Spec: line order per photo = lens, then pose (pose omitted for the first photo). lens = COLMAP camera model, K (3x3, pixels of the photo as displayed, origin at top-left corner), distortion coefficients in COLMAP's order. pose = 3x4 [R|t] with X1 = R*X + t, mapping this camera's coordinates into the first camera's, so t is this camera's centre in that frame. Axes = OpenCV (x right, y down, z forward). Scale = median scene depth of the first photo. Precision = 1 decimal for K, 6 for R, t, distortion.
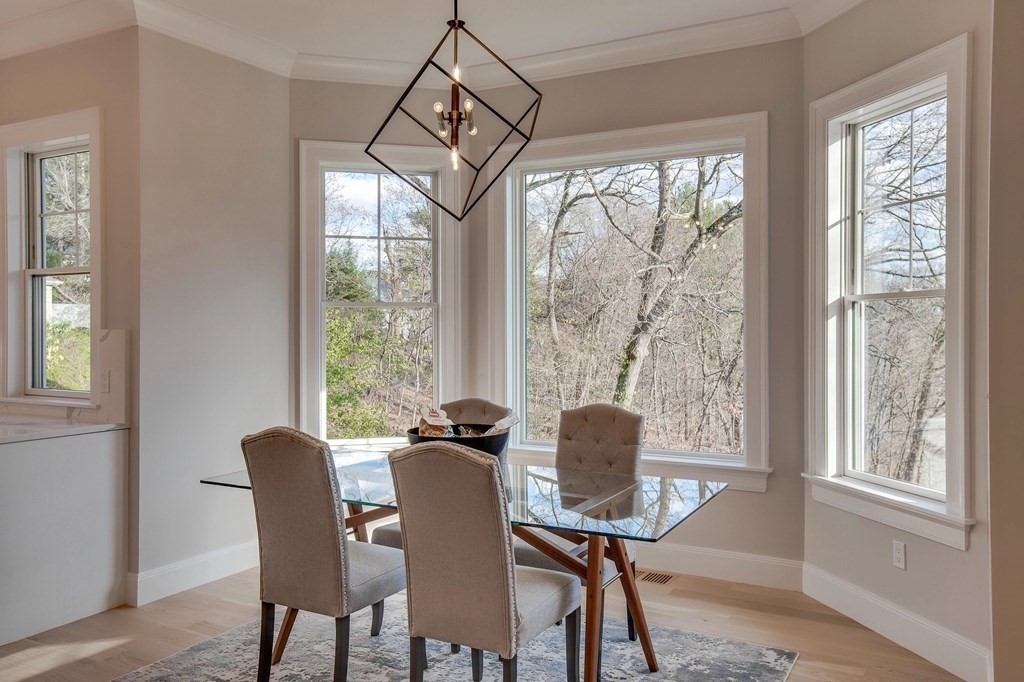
lens RADIAL K [[784.0, 0, 512.9], [0, 784.0, 331.3], [0, 0, 1]] dist [0.012709, 0.015250]
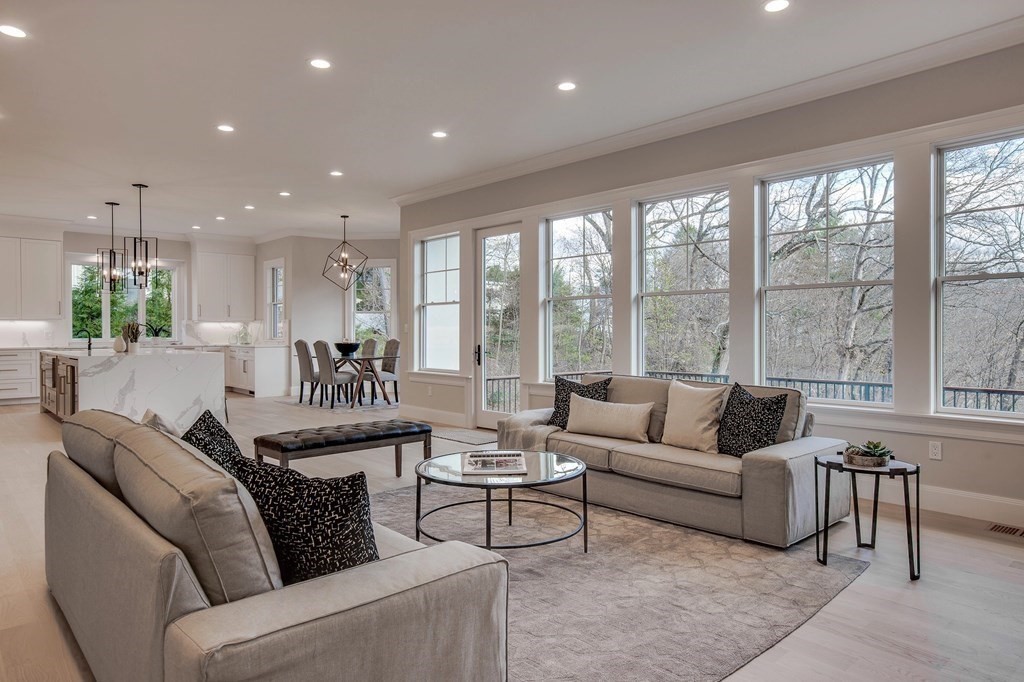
lens RADIAL K [[654.9, 0, 513.9], [0, 654.9, 342.2], [0, 0, 1]] dist [0.007930, 0.010636]
pose [[0.944444, 0.004813, -0.328638, 1.241067], [-0.001256, 0.999938, 0.011035, 0.056649], [0.328670, -0.010009, 0.944392, -1.270663]]
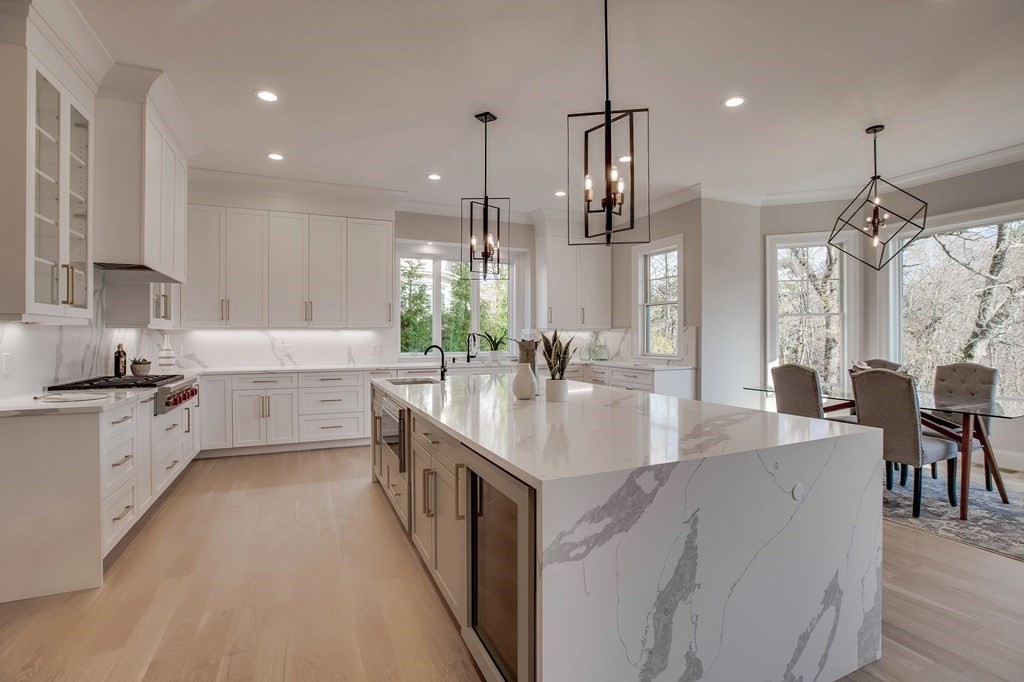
lens RADIAL K [[468.2, 0, 521.6], [0, 468.2, 337.5], [0, 0, 1]] dist [-0.027411, 0.006491]
pose [[0.815076, 0.001003, -0.579354, -0.086792], [-0.002524, 0.999995, -0.001819, 0.028506], [0.579349, 0.002945, 0.815074, -0.370409]]
